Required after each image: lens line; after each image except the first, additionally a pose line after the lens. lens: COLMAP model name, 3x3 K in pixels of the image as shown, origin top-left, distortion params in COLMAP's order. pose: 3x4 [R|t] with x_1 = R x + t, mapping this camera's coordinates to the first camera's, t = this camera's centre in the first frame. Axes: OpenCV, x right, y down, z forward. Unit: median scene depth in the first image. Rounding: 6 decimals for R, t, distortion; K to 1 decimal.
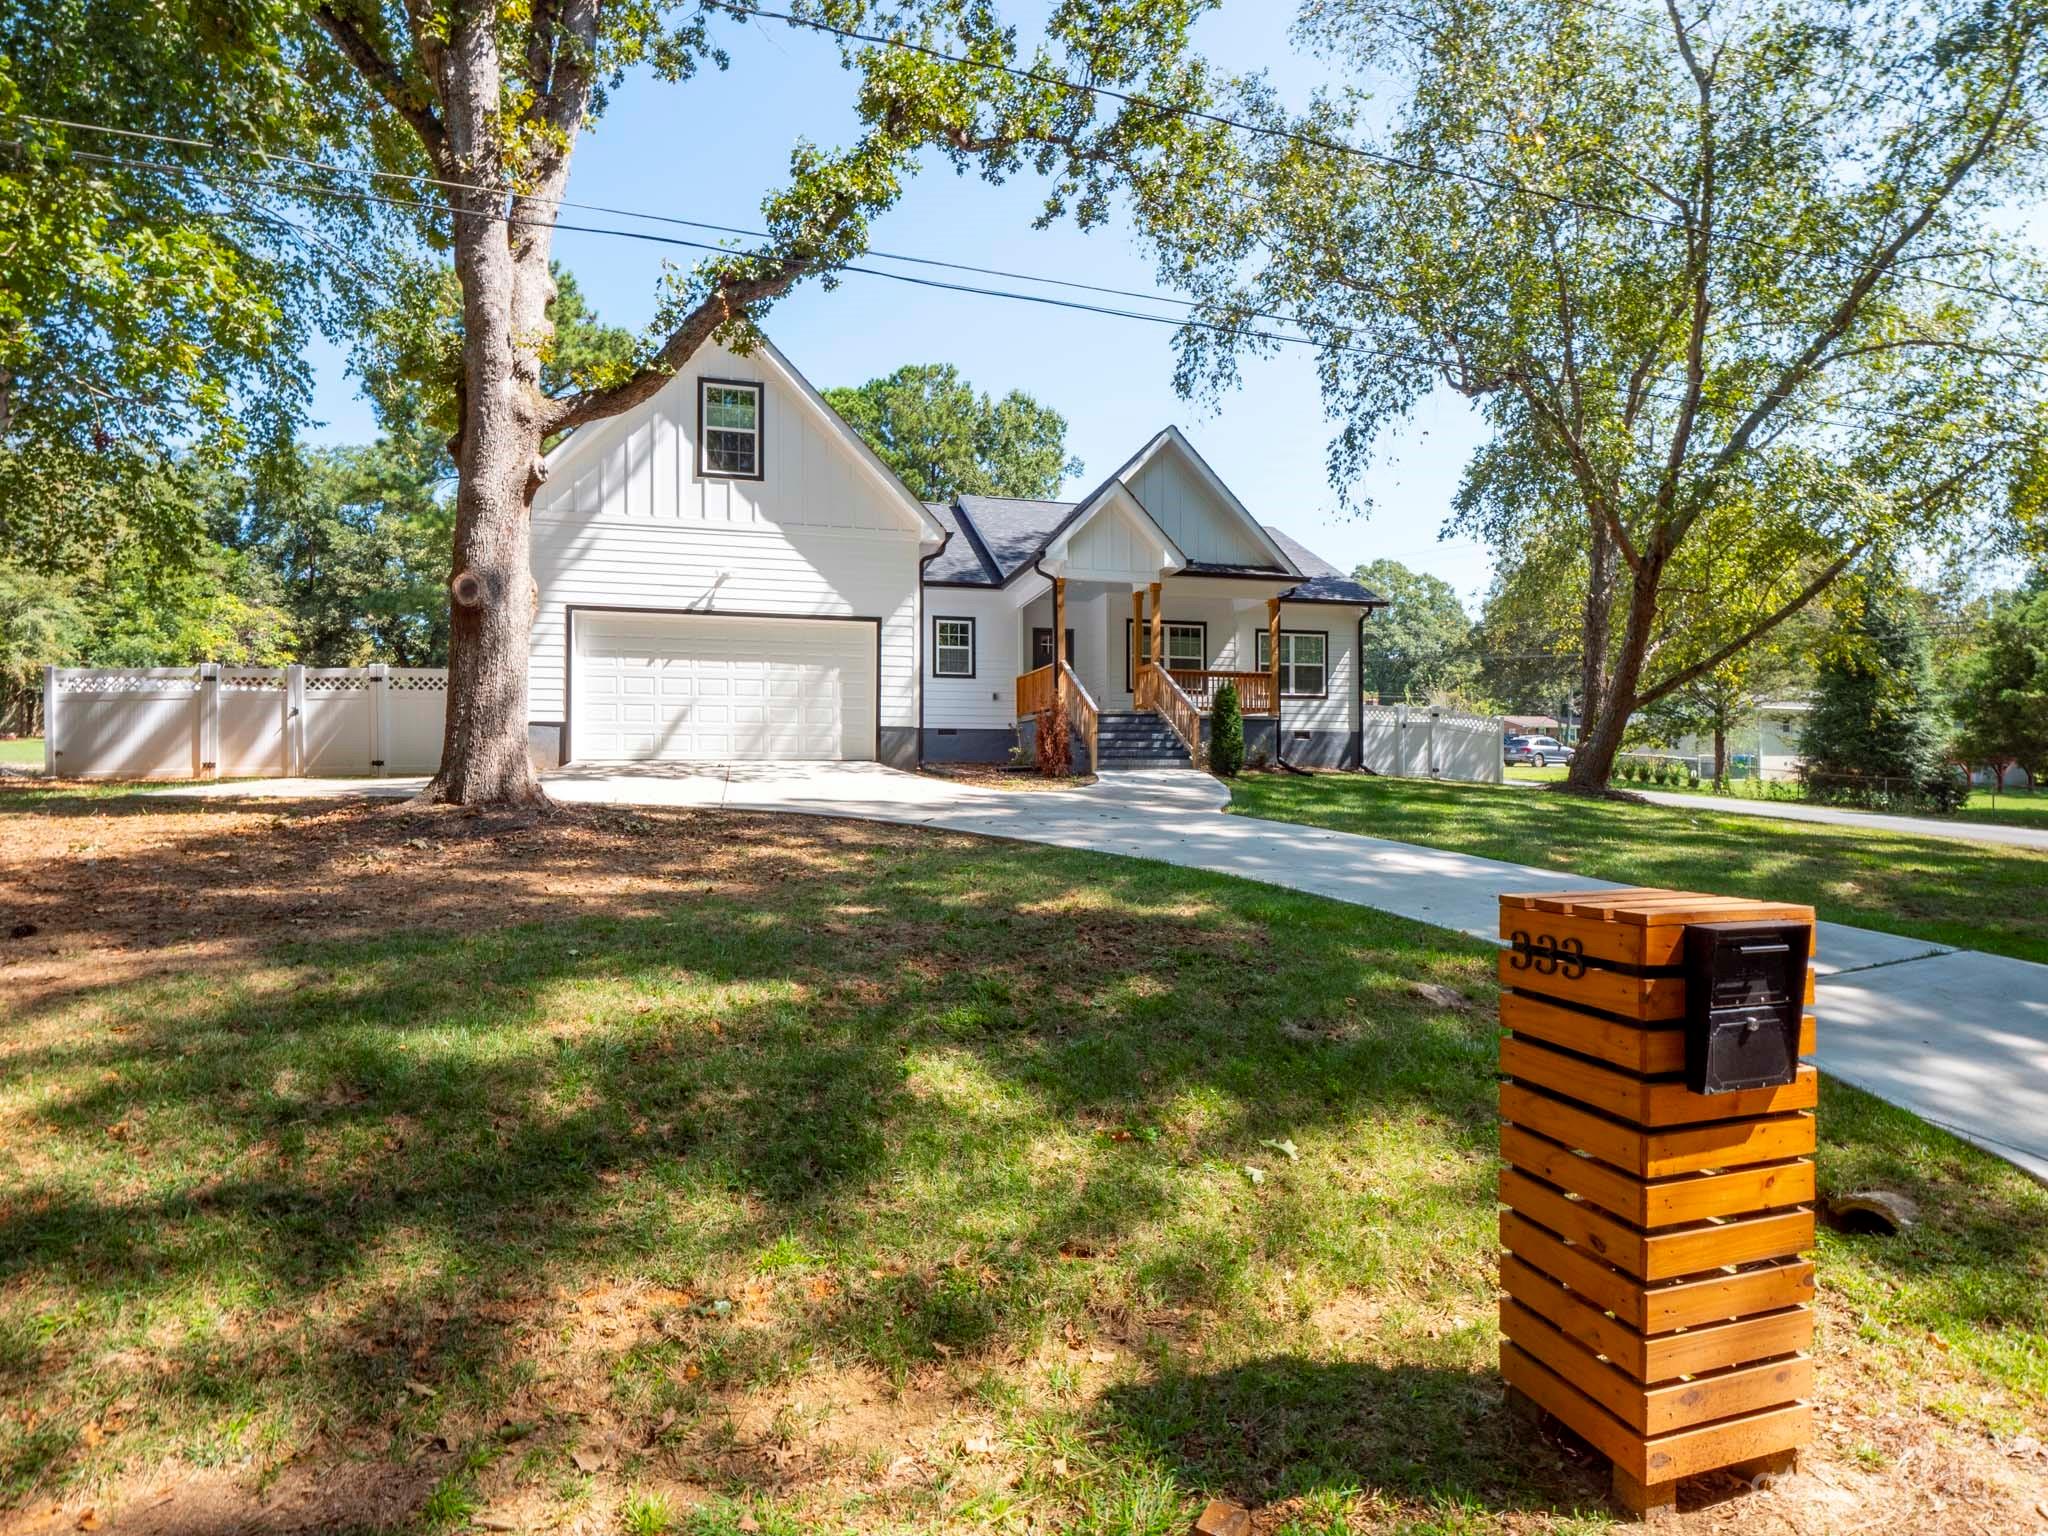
lens RADIAL K [[1077.9, 0, 1025.7], [0, 1077.9, 771.6], [0, 0, 1]] dist [-0.096492, 0.000031]
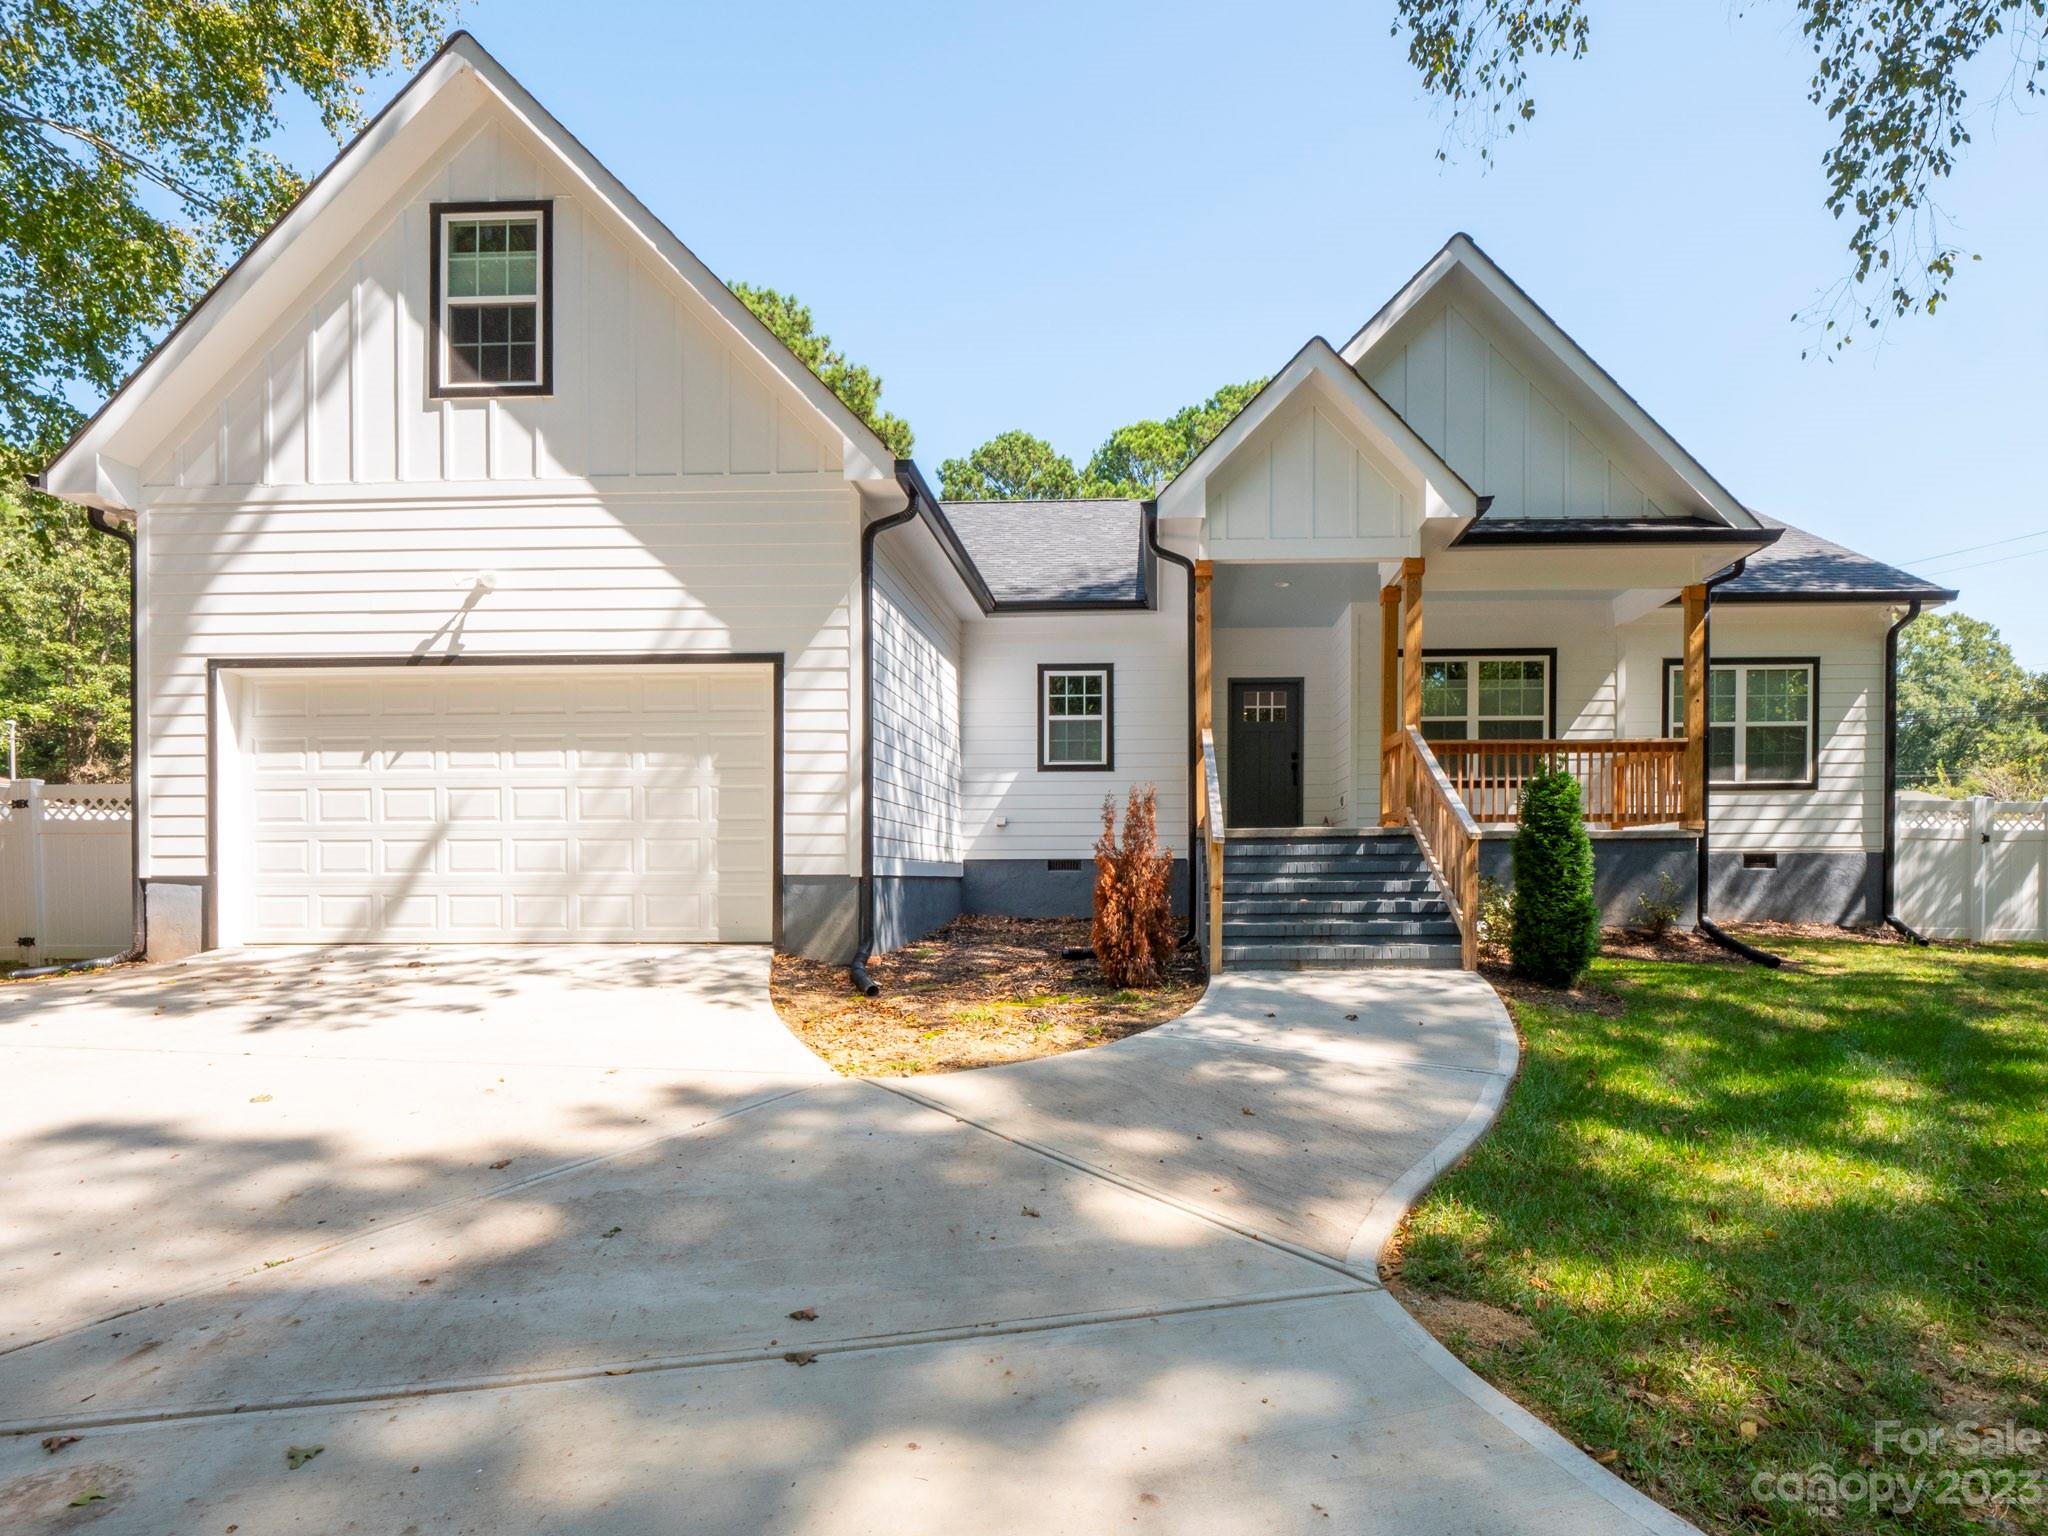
lens RADIAL K [[1204.2, 0, 1024.4], [0, 1204.2, 908.6], [0, 0, 1]] dist [-0.033854, -0.001200]
pose [[0.952999, 0.001144, -0.302971, 0.119604], [0.006422, 0.999692, 0.023976, -0.034104], [0.302905, -0.024795, 0.952698, 0.443375]]
